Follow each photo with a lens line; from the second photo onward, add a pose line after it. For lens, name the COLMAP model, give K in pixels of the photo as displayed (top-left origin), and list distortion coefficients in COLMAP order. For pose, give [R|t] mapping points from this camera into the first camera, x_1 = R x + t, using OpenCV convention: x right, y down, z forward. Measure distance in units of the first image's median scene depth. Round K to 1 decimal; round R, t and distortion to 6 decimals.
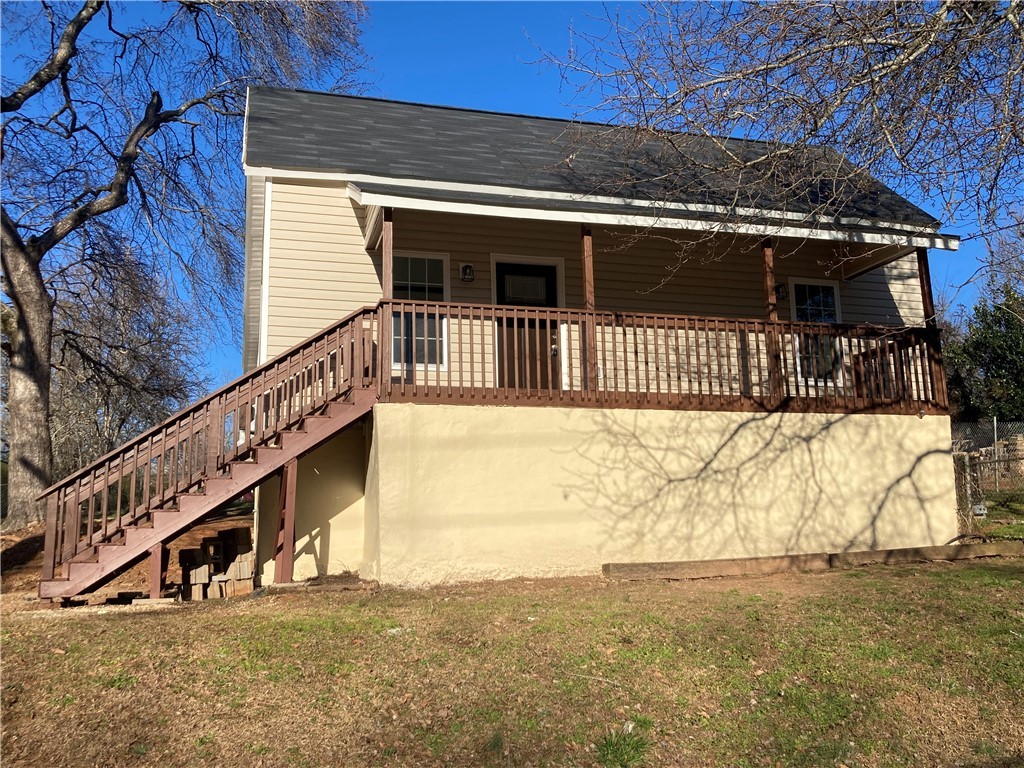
lens RADIAL K [[933.0, 0, 485.4], [0, 933.0, 383.8], [0, 0, 1]] dist [0.158792, -0.283482]
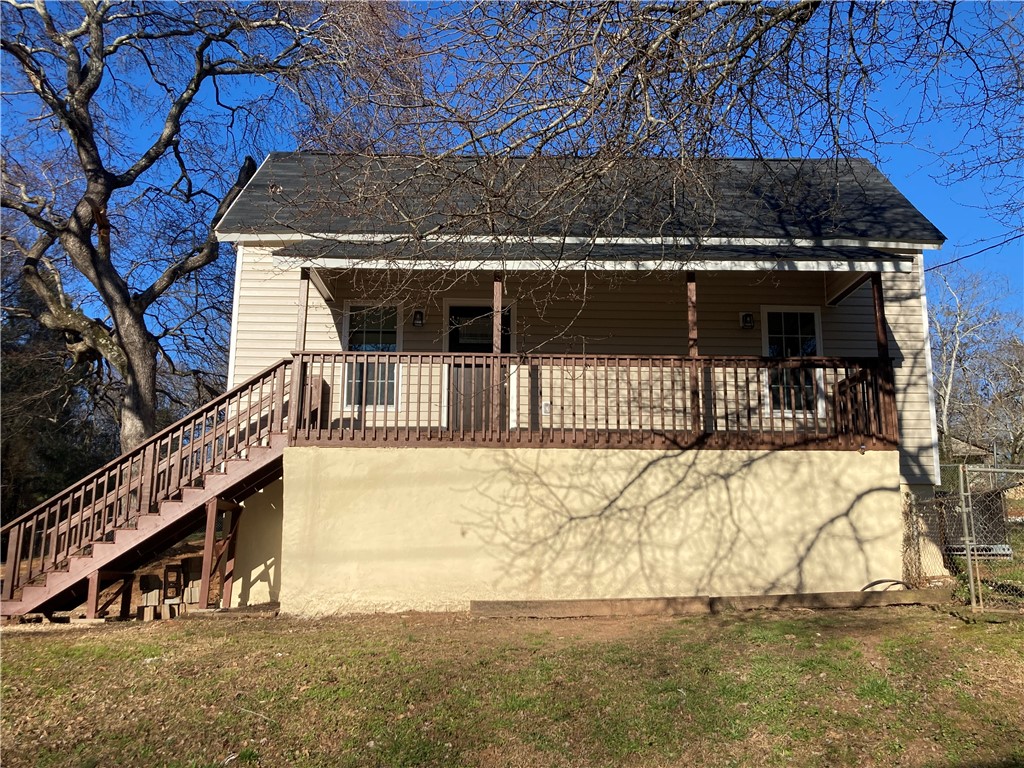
lens RADIAL K [[933.0, 0, 485.4], [0, 933.0, 383.8], [0, 0, 1]] dist [0.158792, -0.283482]
pose [[0.967547, -0.024902, -0.251461, 0.355223], [0.021024, 0.999615, -0.018097, -0.025496], [0.251815, 0.012223, 0.967698, -0.006313]]
